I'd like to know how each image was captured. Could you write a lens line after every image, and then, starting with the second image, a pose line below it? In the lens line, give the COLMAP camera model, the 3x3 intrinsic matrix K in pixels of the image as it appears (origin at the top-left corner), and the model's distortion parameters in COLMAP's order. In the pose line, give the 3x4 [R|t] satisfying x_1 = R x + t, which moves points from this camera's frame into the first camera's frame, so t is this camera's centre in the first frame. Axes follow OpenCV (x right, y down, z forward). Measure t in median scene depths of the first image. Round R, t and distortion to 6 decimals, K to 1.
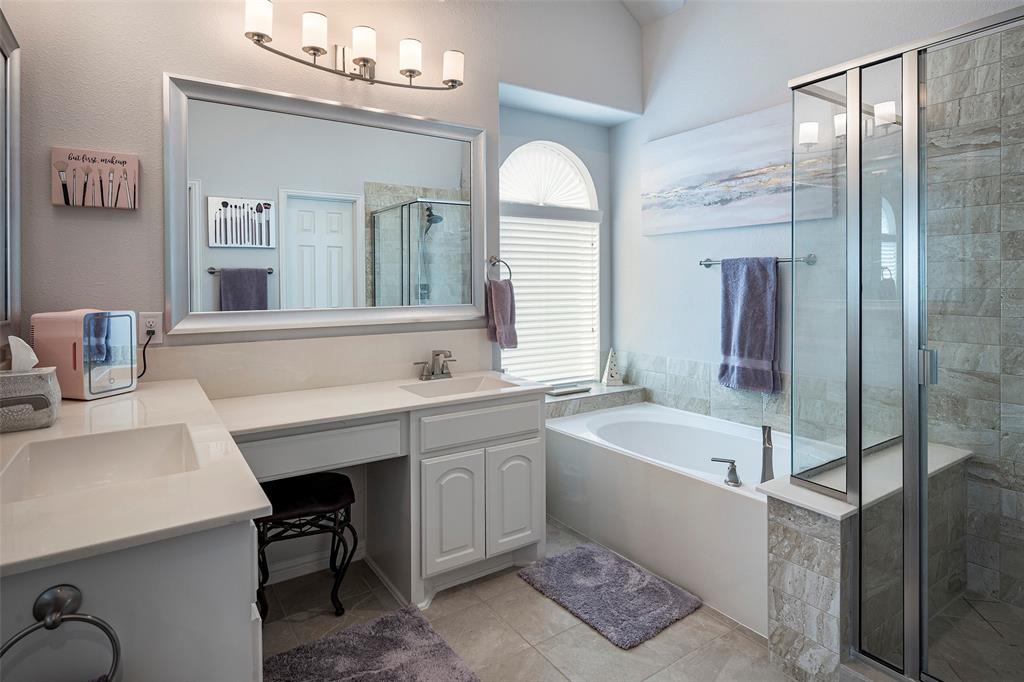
lens RADIAL K [[545.9, 0, 497.8], [0, 545.9, 281.9], [0, 0, 1]] dist [-0.004023, -0.000655]
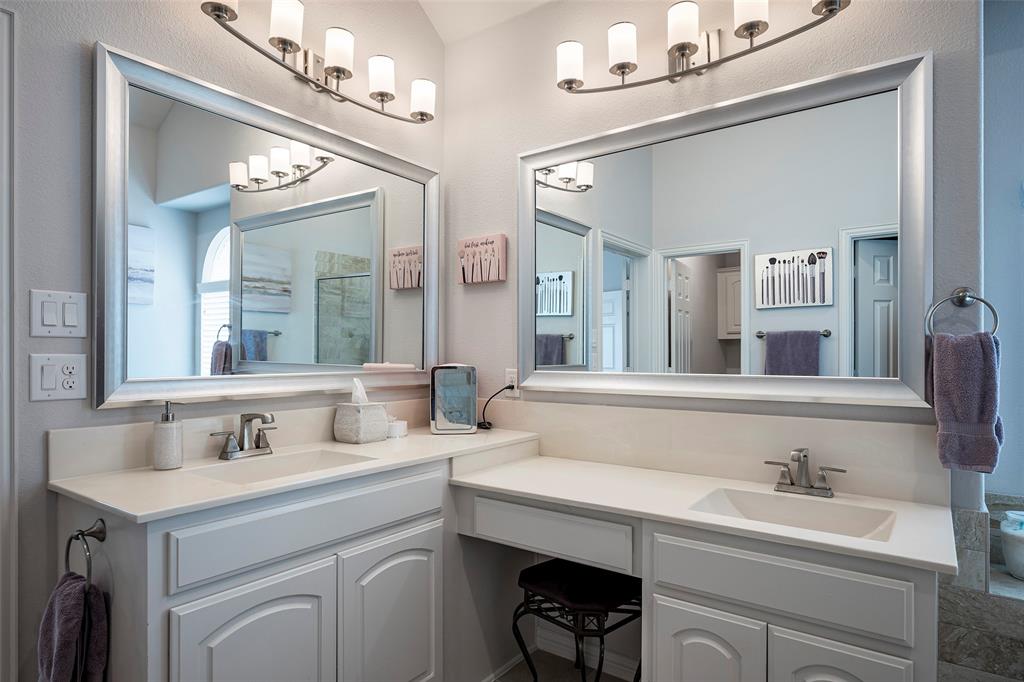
lens RADIAL K [[559.3, 0, 514.2], [0, 559.3, 356.2], [0, 0, 1]] dist [0.003349, 0.000402]
pose [[0.377329, 0.009462, -0.926031, 0.201308], [-0.001198, 0.999952, 0.009728, 0.007471], [0.926079, -0.002561, 0.377322, 0.253001]]
